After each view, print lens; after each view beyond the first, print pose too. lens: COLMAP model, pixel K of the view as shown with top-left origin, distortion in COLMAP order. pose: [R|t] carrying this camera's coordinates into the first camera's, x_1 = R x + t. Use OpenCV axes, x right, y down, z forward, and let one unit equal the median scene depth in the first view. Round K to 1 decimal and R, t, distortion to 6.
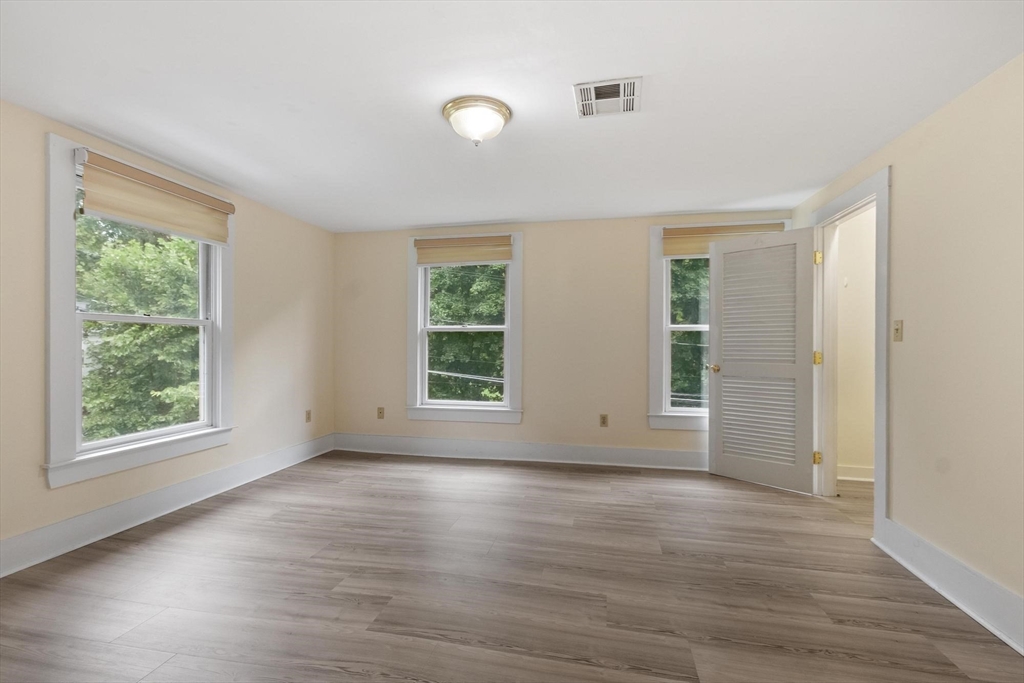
lens RADIAL K [[446.5, 0, 515.7], [0, 446.5, 343.2], [0, 0, 1]] dist [0.000566, -0.000706]
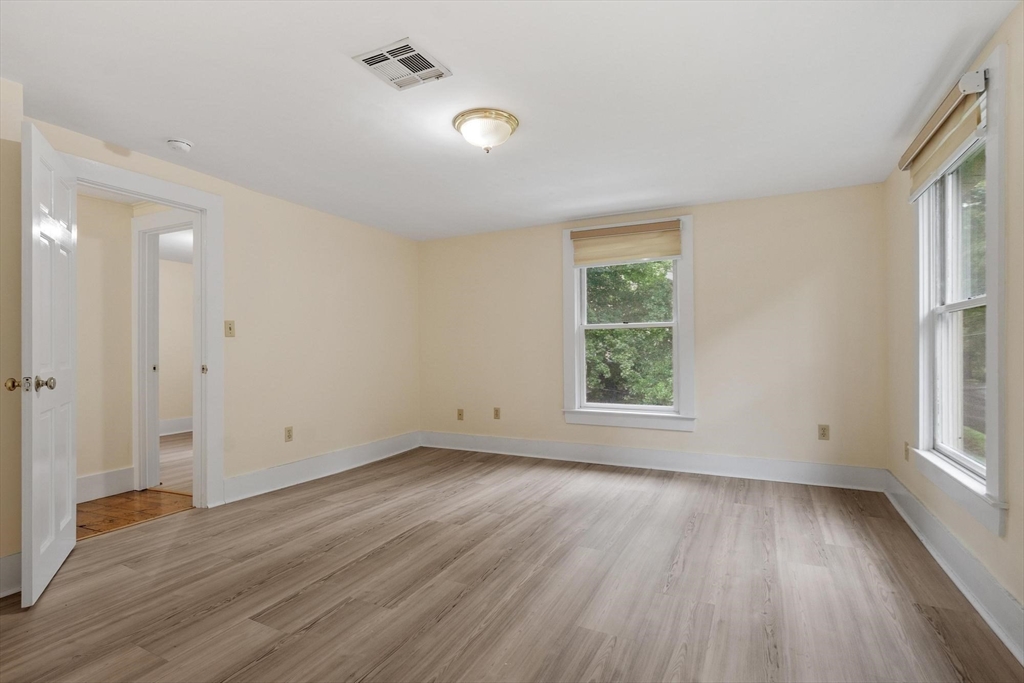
lens RADIAL K [[505.9, 0, 521.0], [0, 505.9, 342.4], [0, 0, 1]] dist [0.001185, -0.001092]
pose [[-0.246206, -0.012413, -0.969138, 1.023462], [0.007835, 0.999860, -0.014797, 0.025860], [0.969186, -0.011236, -0.246074, 1.343807]]
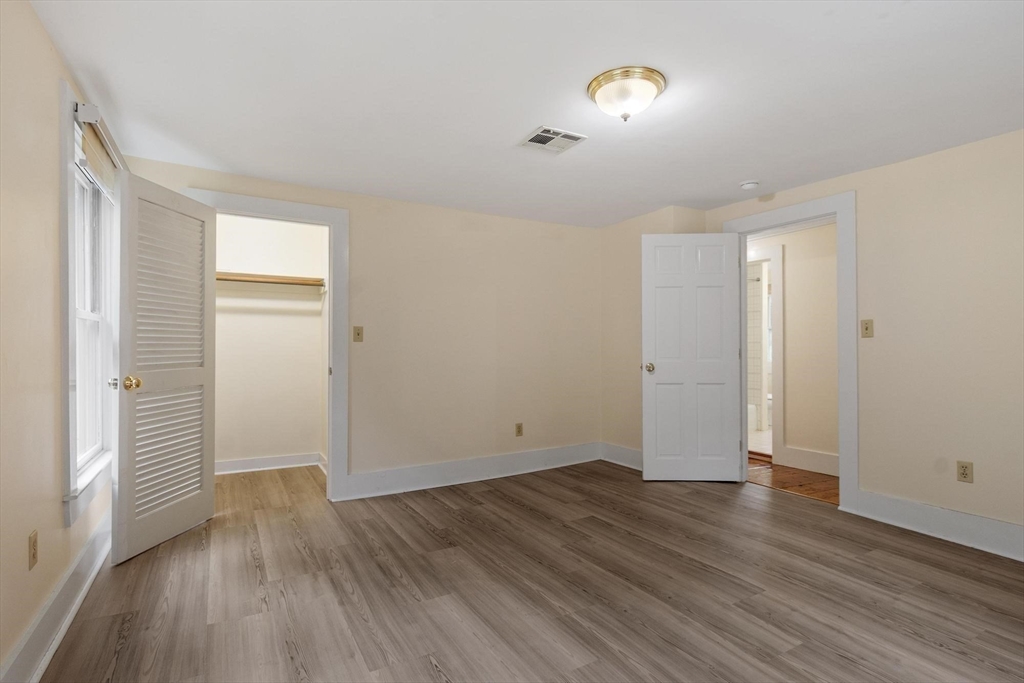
lens RADIAL K [[505.9, 0, 504.9], [0, 505.9, 342.0], [0, 0, 1]] dist [0.001185, -0.001092]
pose [[-0.649106, 0.002116, 0.760695, -0.679485], [-0.005006, 0.999963, -0.007053, 0.006328], [-0.760681, -0.008386, -0.649071, 1.796767]]
